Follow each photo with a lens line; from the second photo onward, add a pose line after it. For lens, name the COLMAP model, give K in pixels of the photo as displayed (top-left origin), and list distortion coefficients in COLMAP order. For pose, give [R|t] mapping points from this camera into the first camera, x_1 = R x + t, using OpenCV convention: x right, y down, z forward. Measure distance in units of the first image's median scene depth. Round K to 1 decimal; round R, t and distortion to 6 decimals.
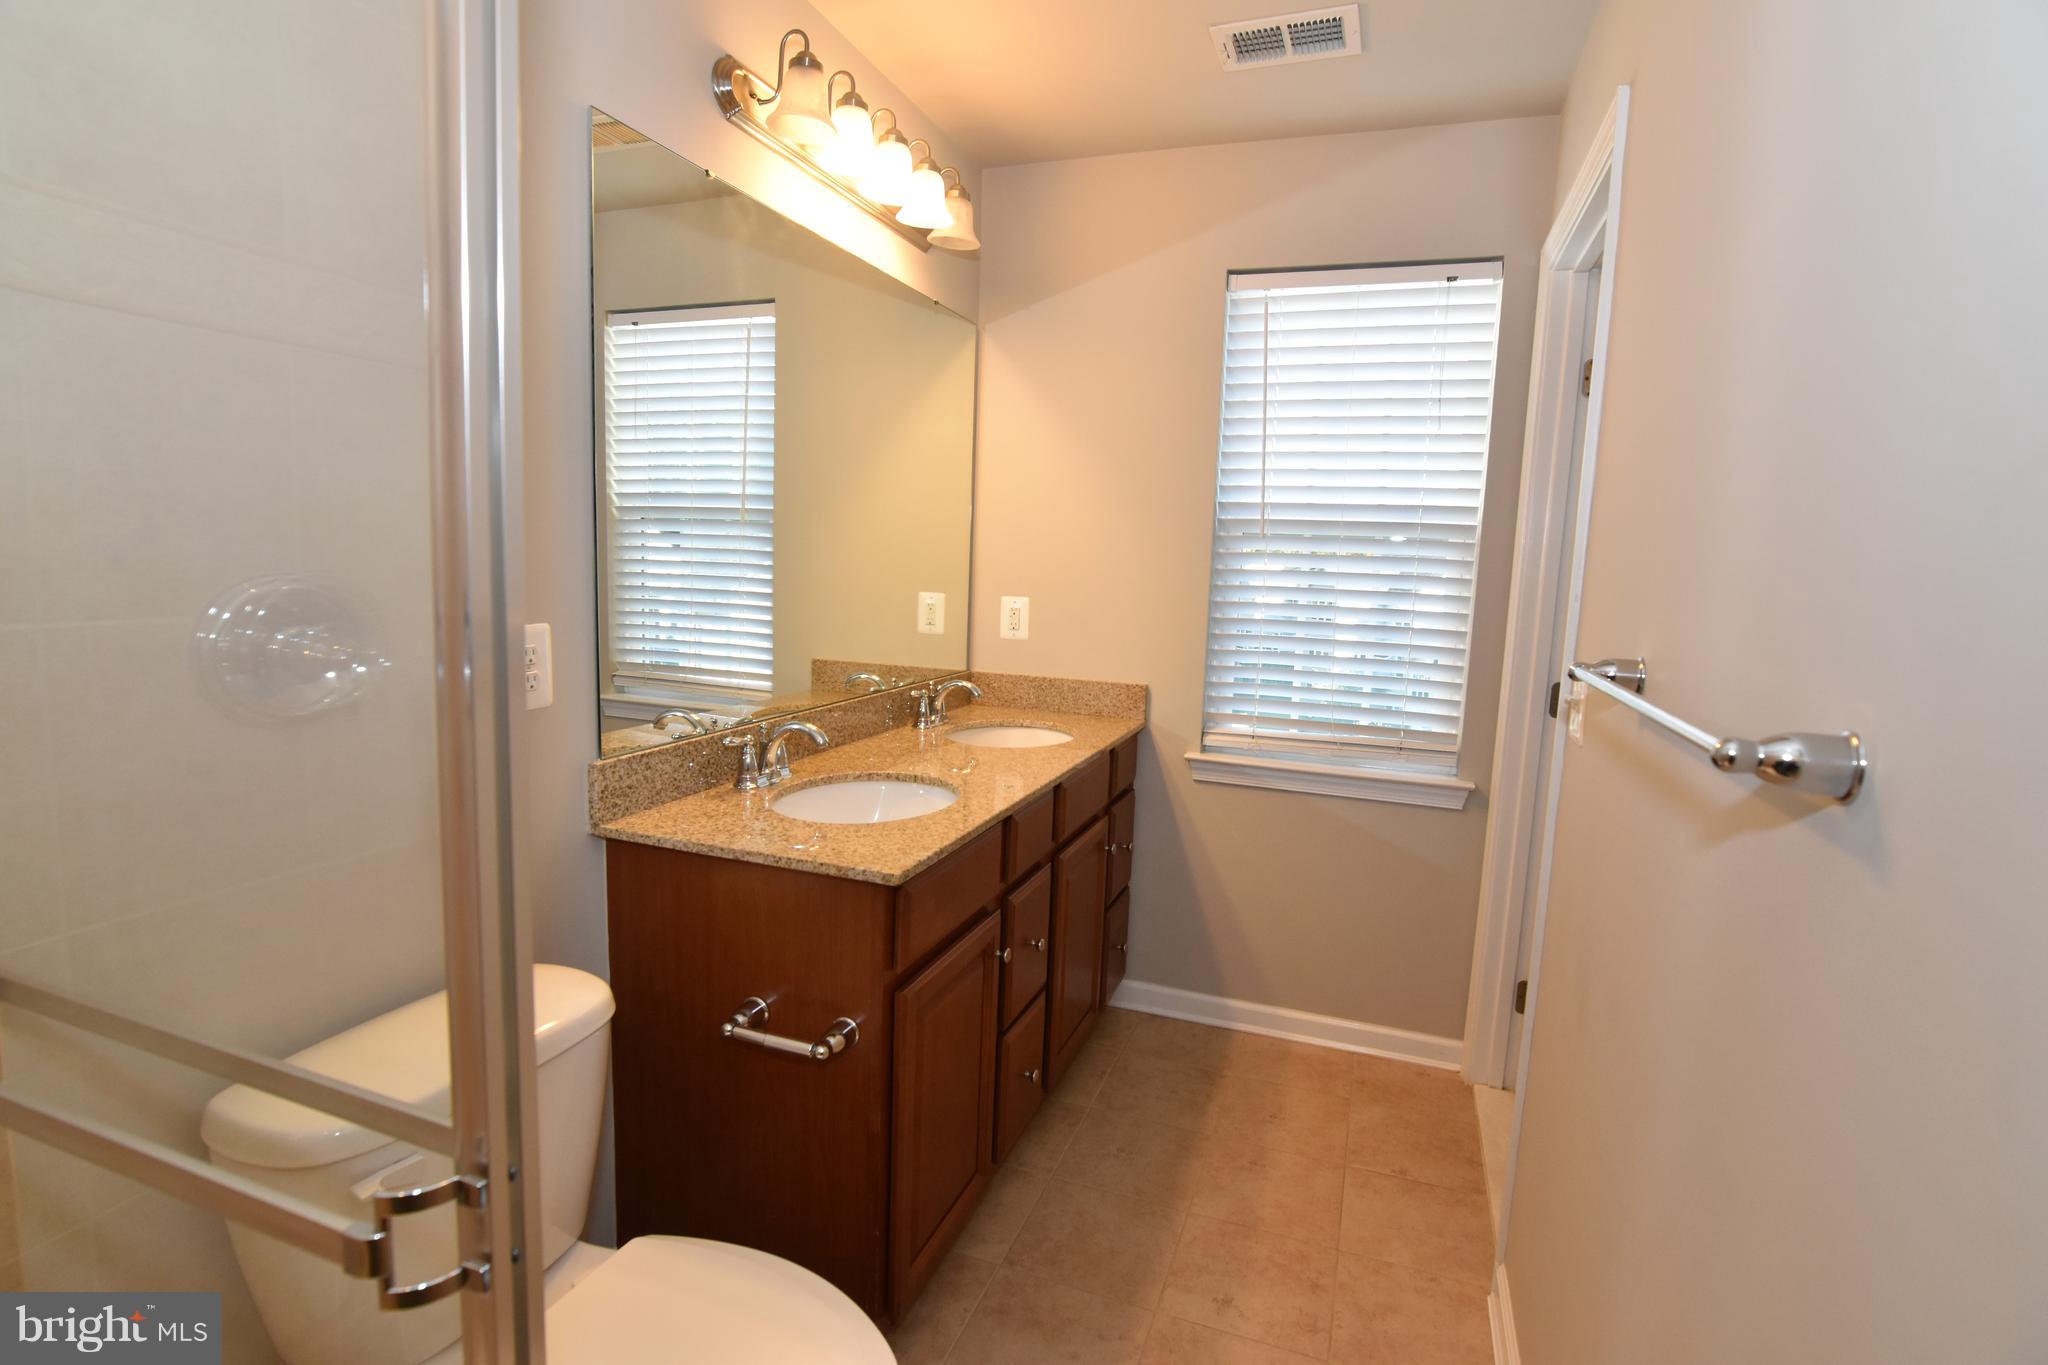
lens RADIAL K [[1001.7, 0, 1024.0], [0, 1001.7, 682.5], [0, 0, 1]] dist [-0.033352, 0.011551]
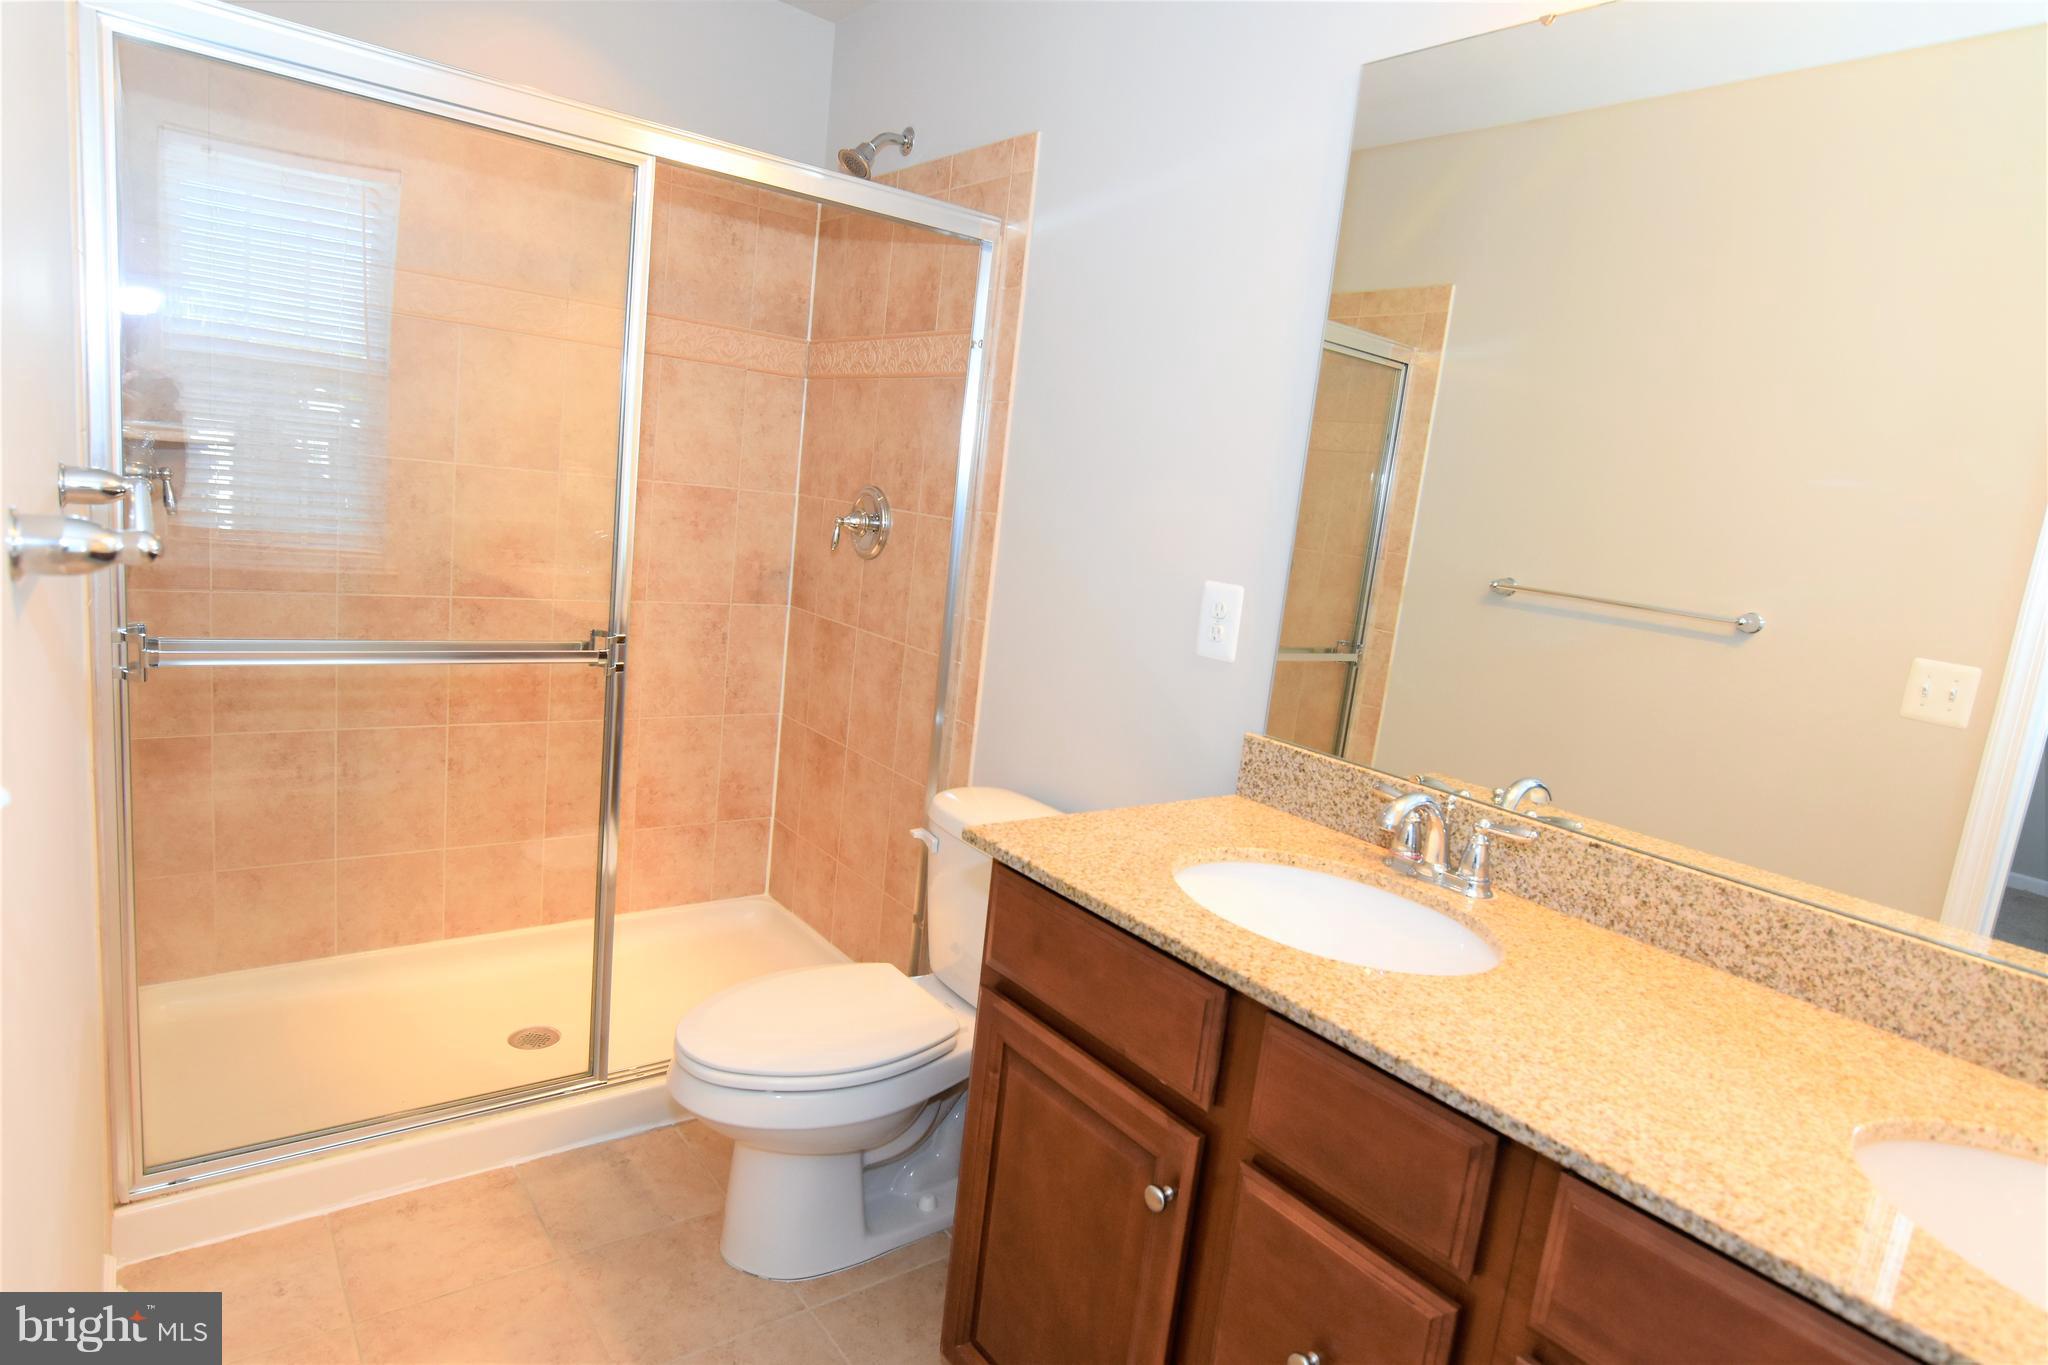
lens RADIAL K [[1115.4, 0, 990.7], [0, 1115.4, 675.5], [0, 0, 1]] dist [-0.024216, -0.000187]
pose [[-0.552252, 0.043420, -0.832546, 0.604209], [-0.225881, 0.953495, 0.199561, -0.131308], [0.802493, 0.298264, -0.516762, 1.266799]]
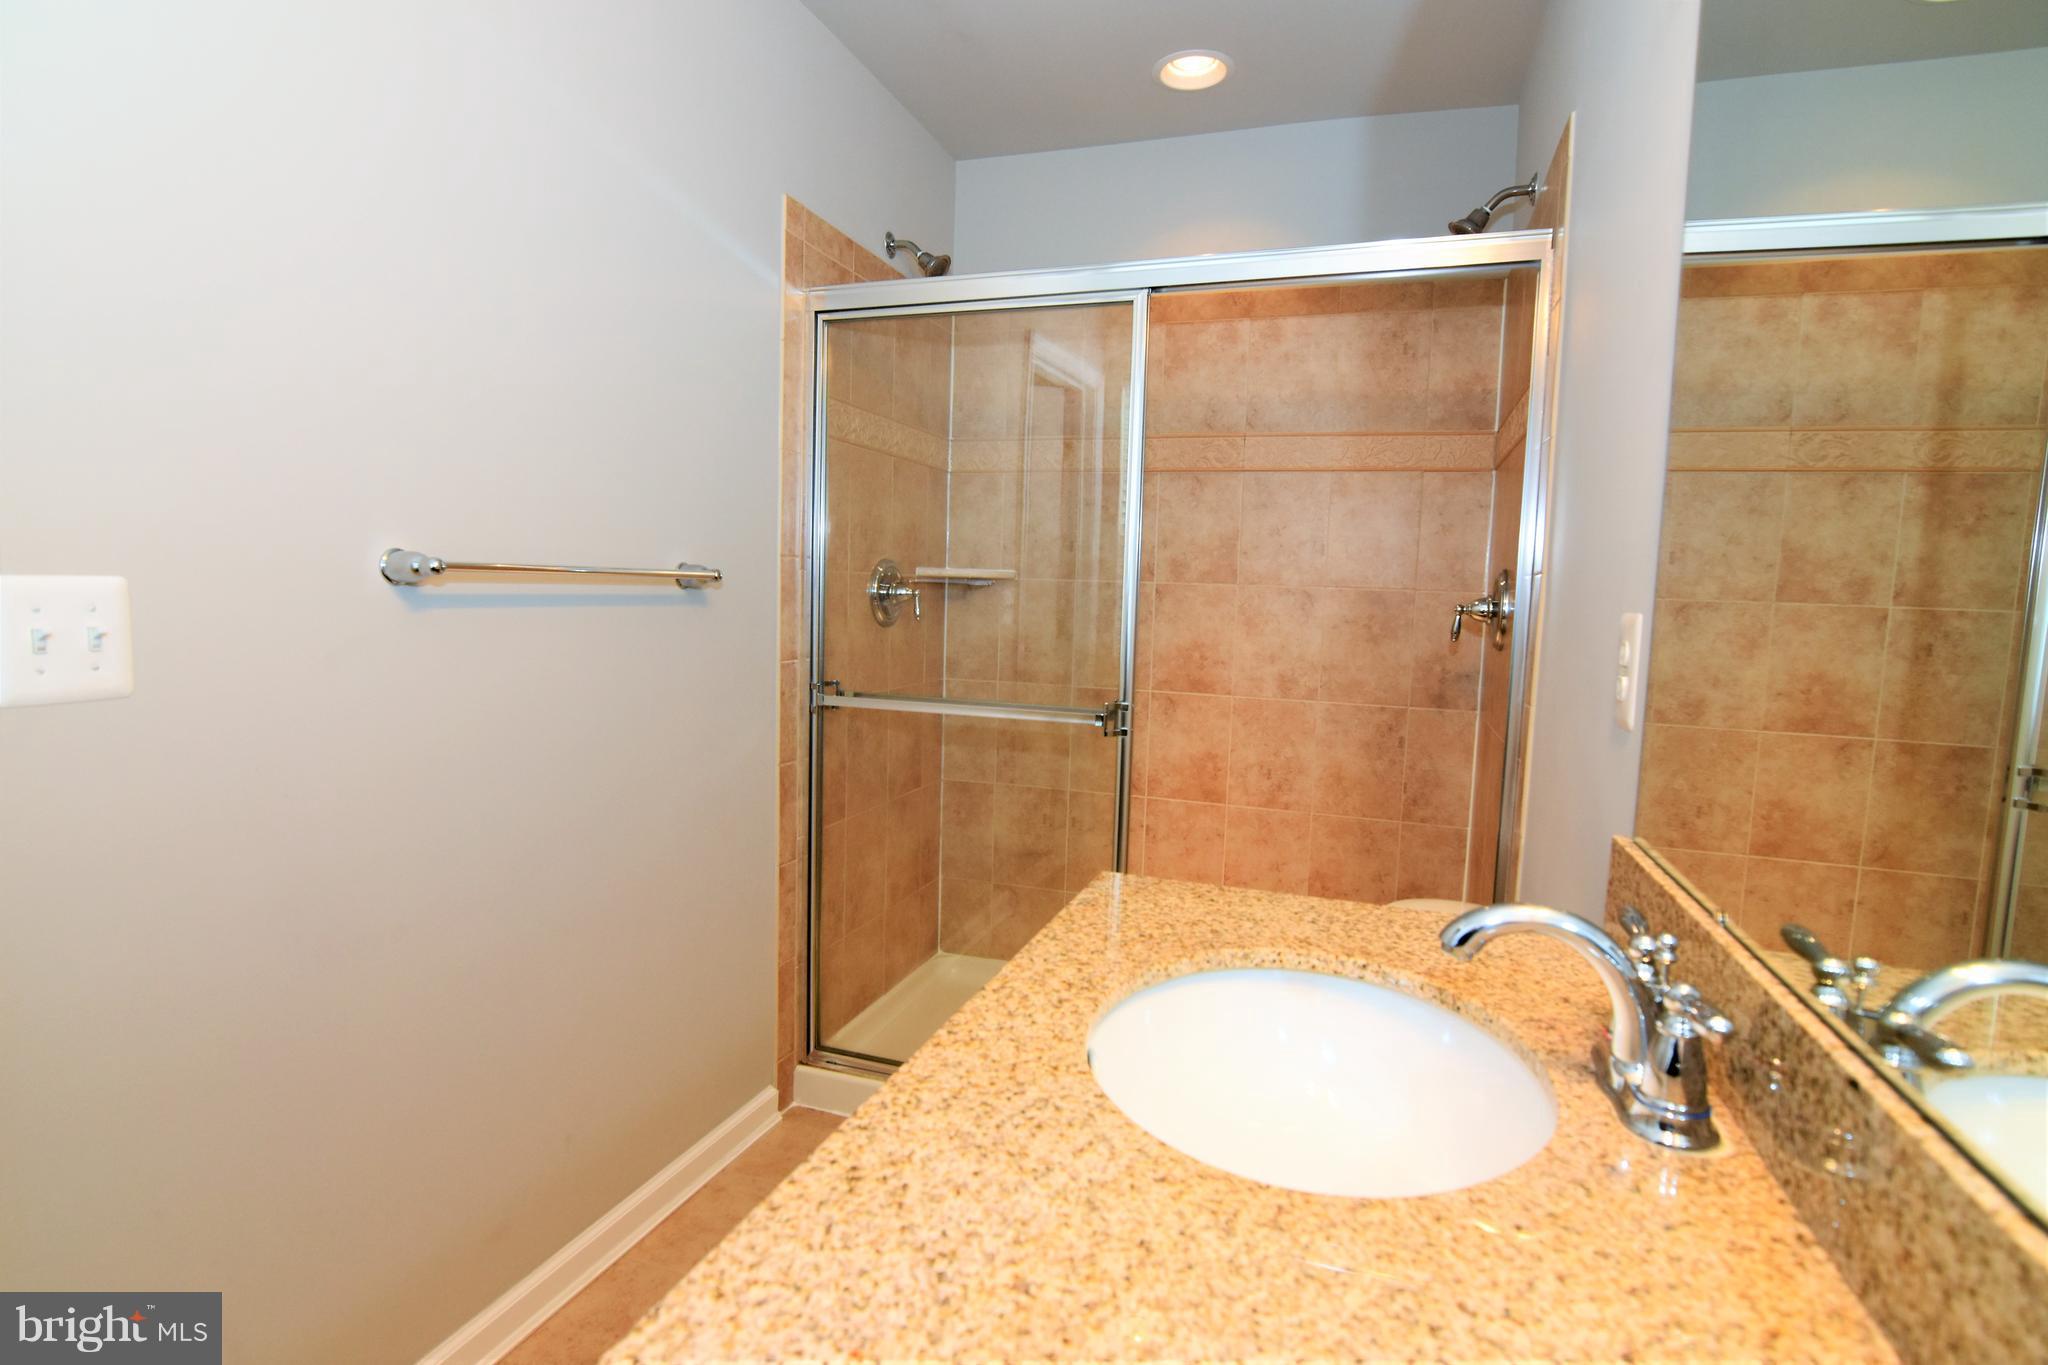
lens RADIAL K [[1001.7, 0, 1024.0], [0, 1001.7, 682.5], [0, 0, 1]] dist [-0.033352, 0.011551]
pose [[-0.997560, -0.067353, -0.018371, -0.026871], [-0.069713, 0.975125, 0.210410, -0.116145], [0.003742, 0.211177, -0.977441, 1.499899]]
